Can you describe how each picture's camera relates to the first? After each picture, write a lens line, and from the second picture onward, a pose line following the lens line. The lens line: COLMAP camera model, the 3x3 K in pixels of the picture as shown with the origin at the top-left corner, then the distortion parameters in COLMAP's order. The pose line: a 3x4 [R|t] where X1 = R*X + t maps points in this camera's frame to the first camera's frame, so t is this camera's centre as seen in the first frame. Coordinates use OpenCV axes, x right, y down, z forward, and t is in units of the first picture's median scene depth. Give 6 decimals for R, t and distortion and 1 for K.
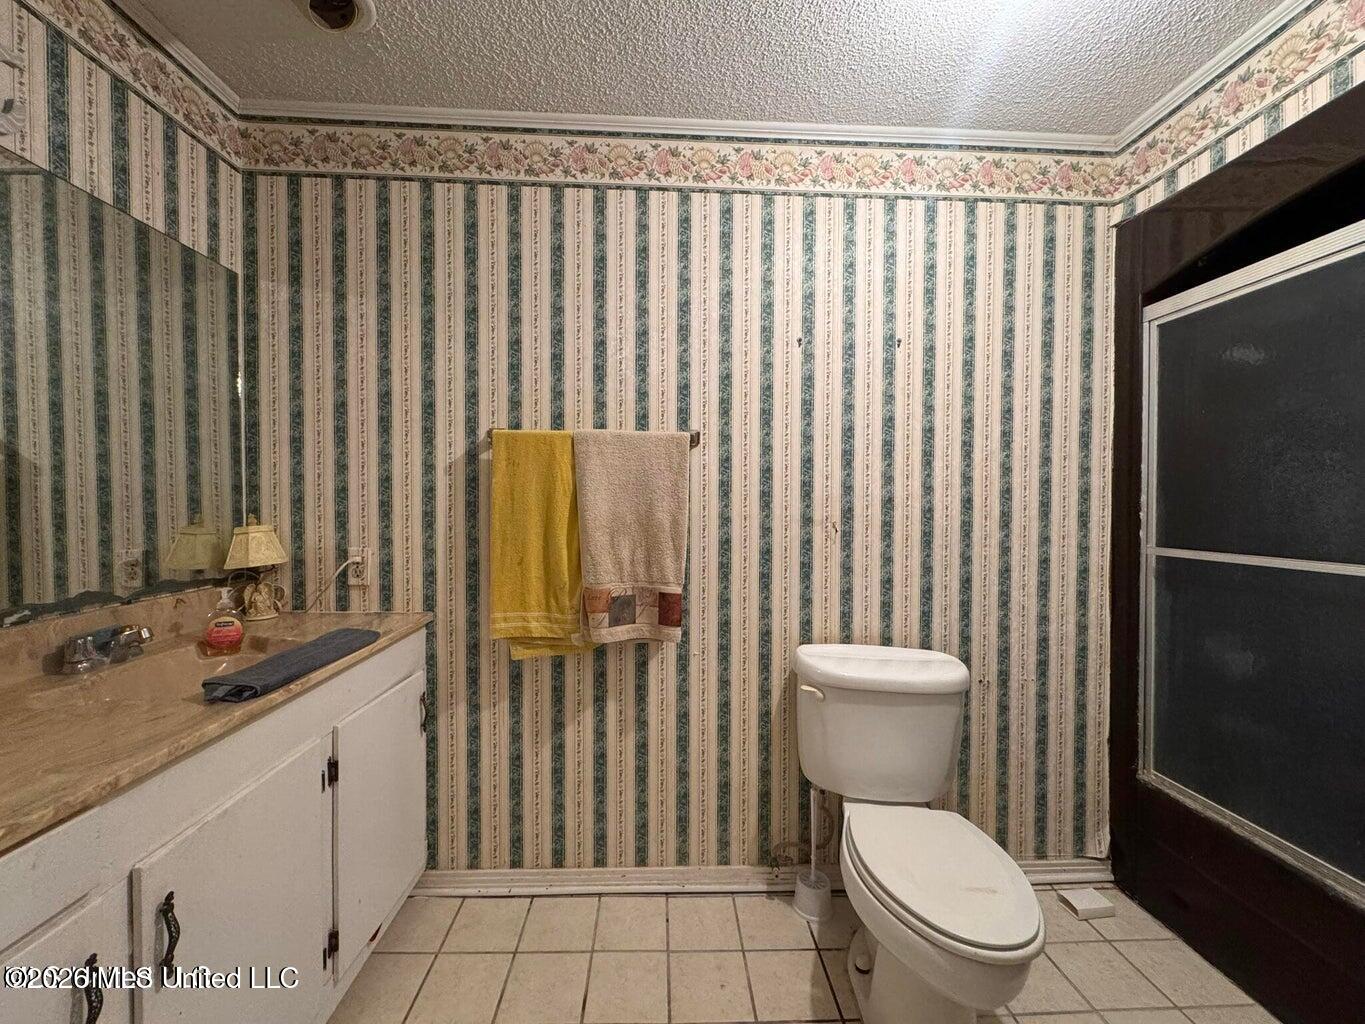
lens RADIAL K [[541.5, 0, 679.9], [0, 541.5, 510.6], [0, 0, 1]] dist [-0.002838, 0.000210]
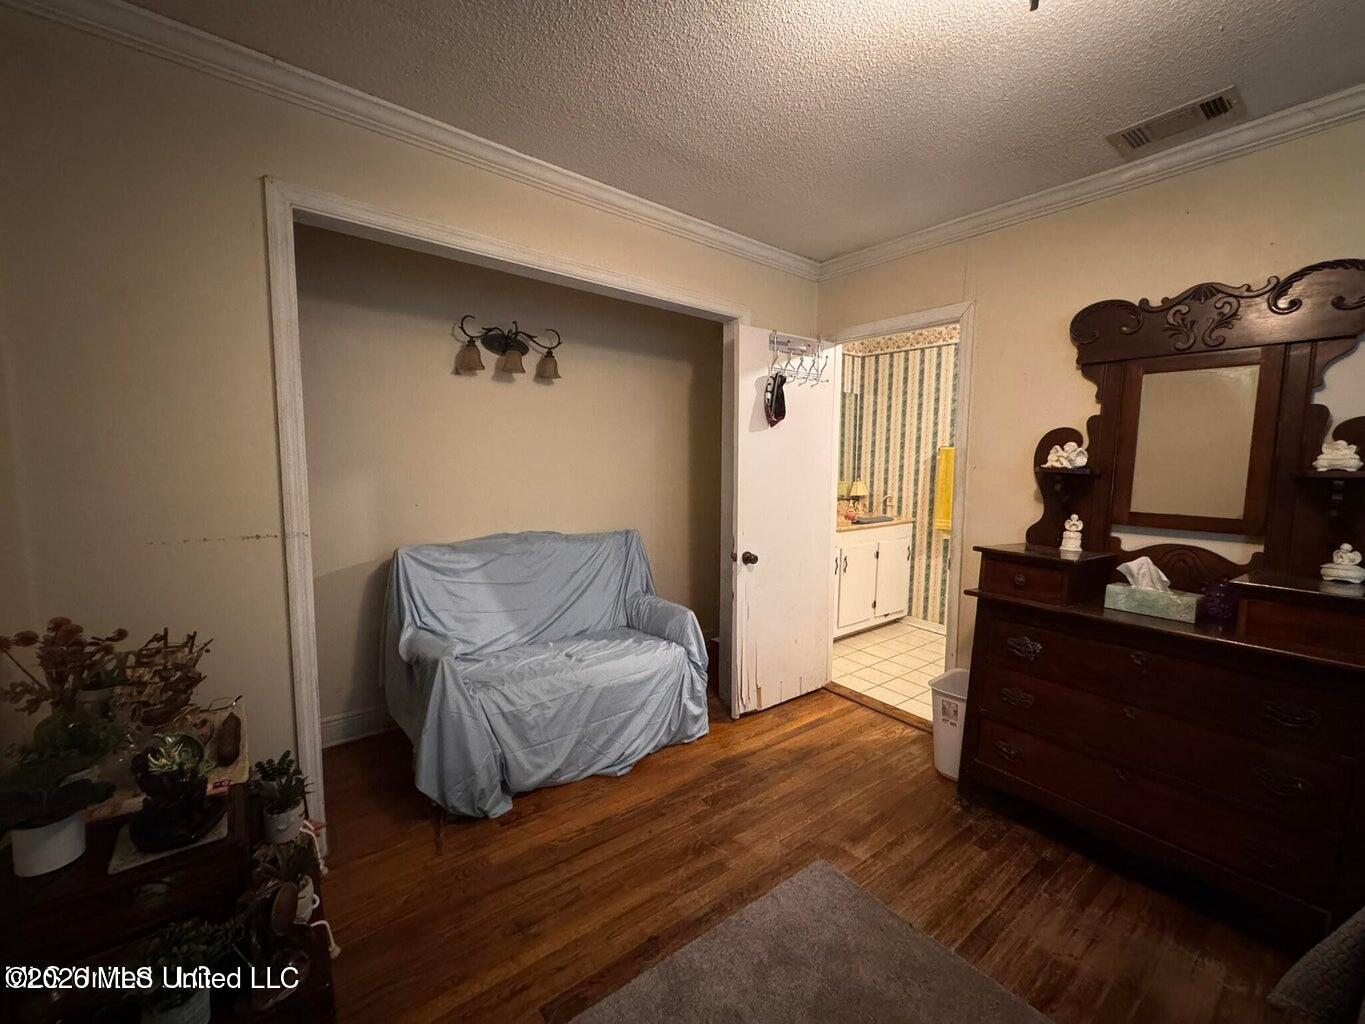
lens RADIAL K [[541.5, 0, 679.8], [0, 541.5, 509.1], [0, 0, 1]] dist [-0.002838, 0.000210]
pose [[0.582426, 0.079429, -0.808994, 0.991847], [-0.023500, 0.996444, 0.080915, -0.037211], [0.812544, -0.028115, 0.582221, -1.442865]]
